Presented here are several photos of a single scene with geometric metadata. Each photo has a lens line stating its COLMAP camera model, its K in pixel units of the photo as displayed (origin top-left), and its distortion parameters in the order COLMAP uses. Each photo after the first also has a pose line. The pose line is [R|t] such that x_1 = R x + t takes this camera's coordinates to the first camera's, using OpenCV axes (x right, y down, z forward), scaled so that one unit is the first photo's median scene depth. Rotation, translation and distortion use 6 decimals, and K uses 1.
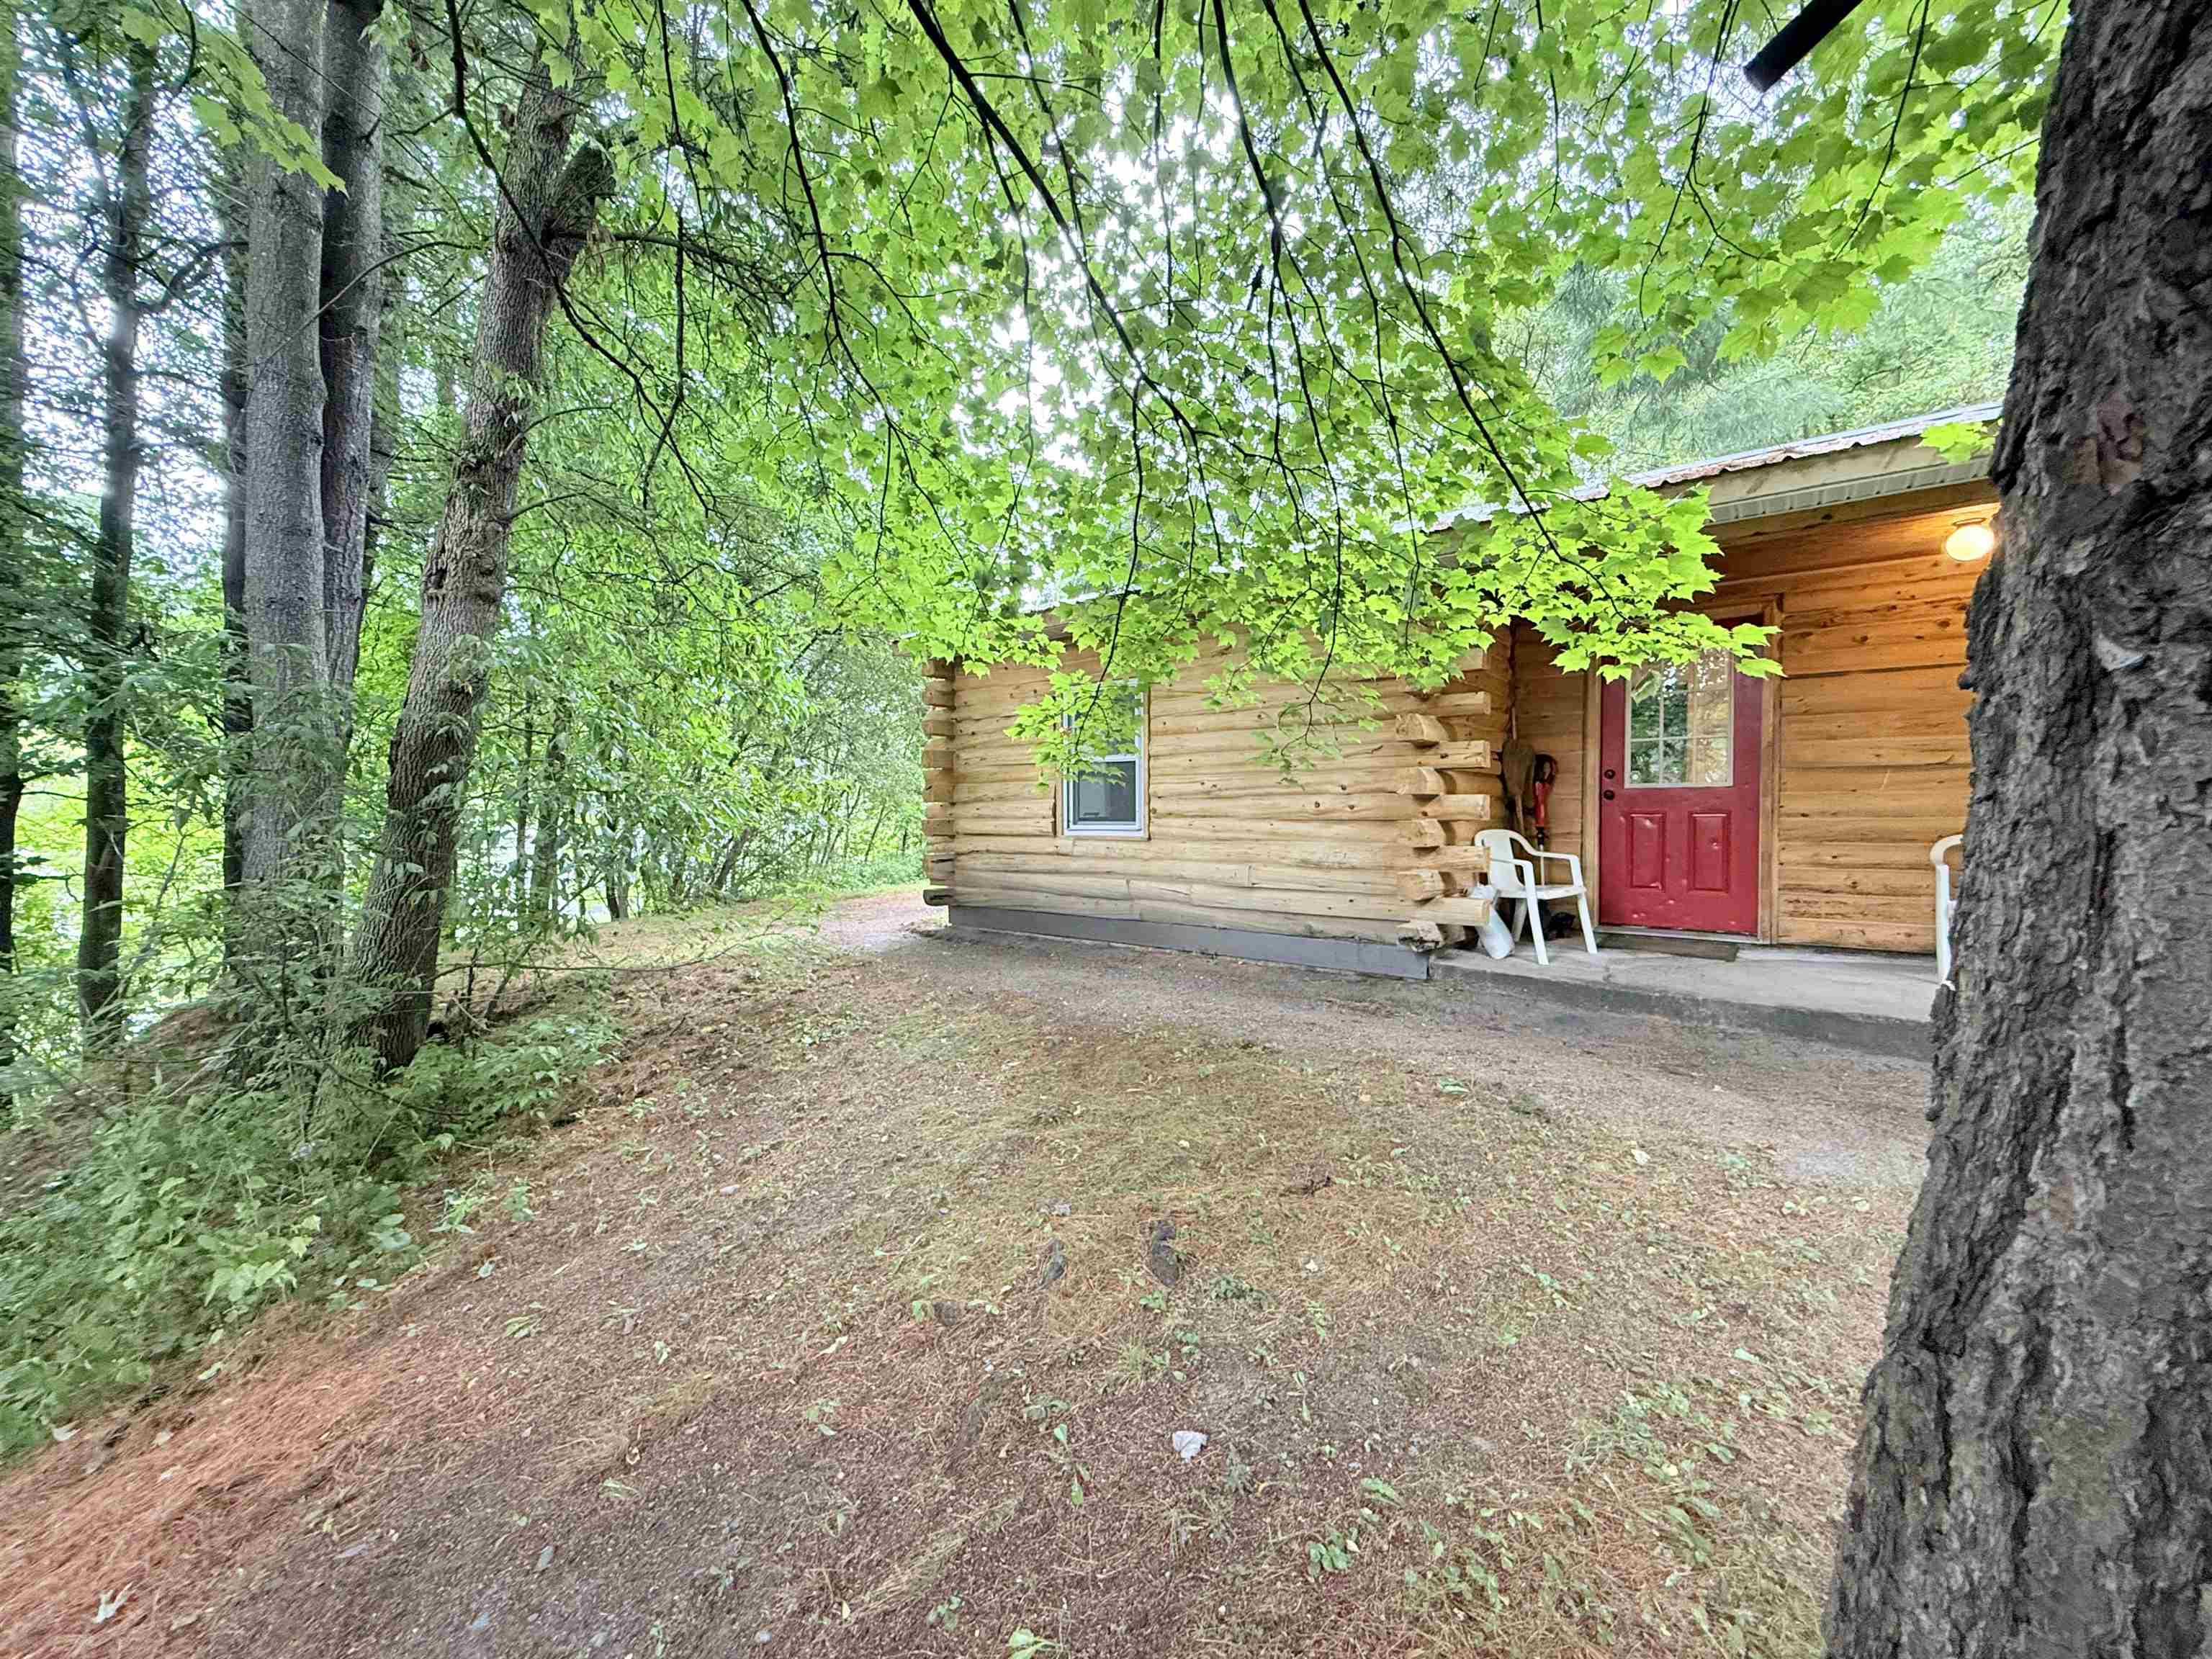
lens RADIAL K [[882.4, 0, 1098.4], [0, 882.4, 824.3], [0, 0, 1]] dist [-0.000752, 0.000466]
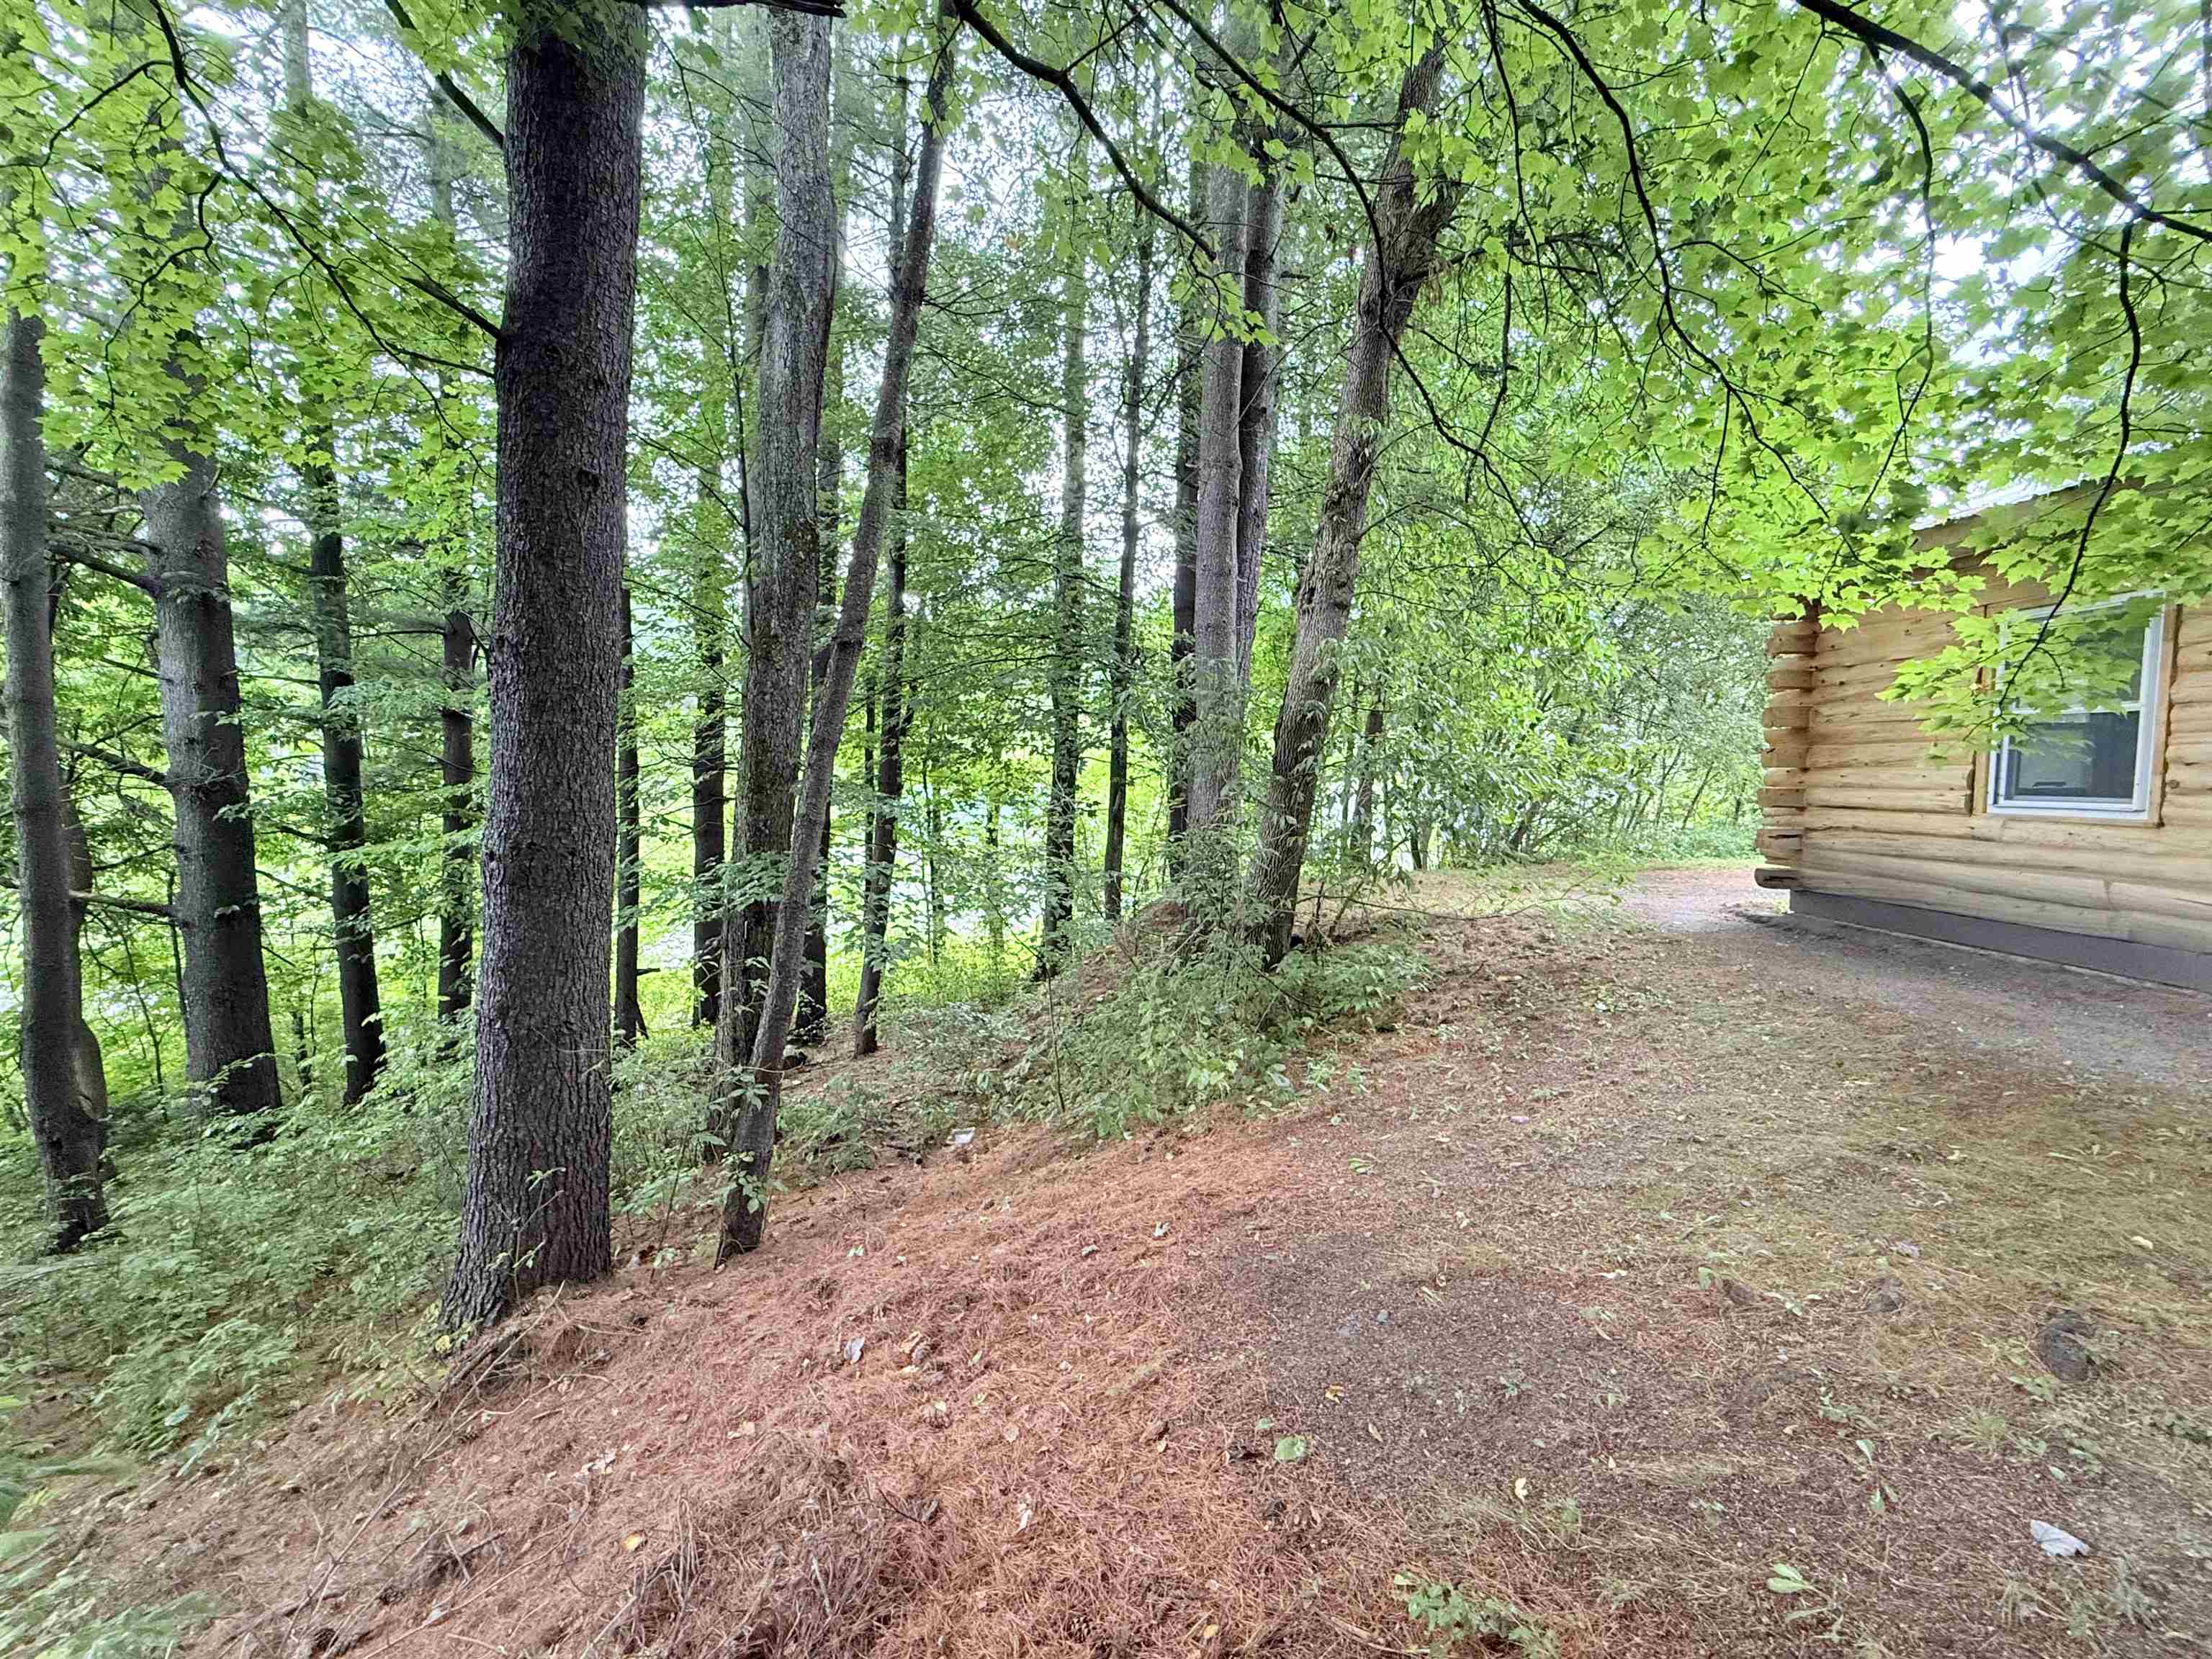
lens RADIAL K [[882.4, 0, 1098.2], [0, 882.4, 831.4], [0, 0, 1]] dist [-0.000752, 0.000466]
pose [[0.662272, 0.059266, -0.746916, 0.039678], [-0.016194, 0.997766, 0.064812, -0.016052], [0.749089, -0.030828, 0.661752, -0.120385]]
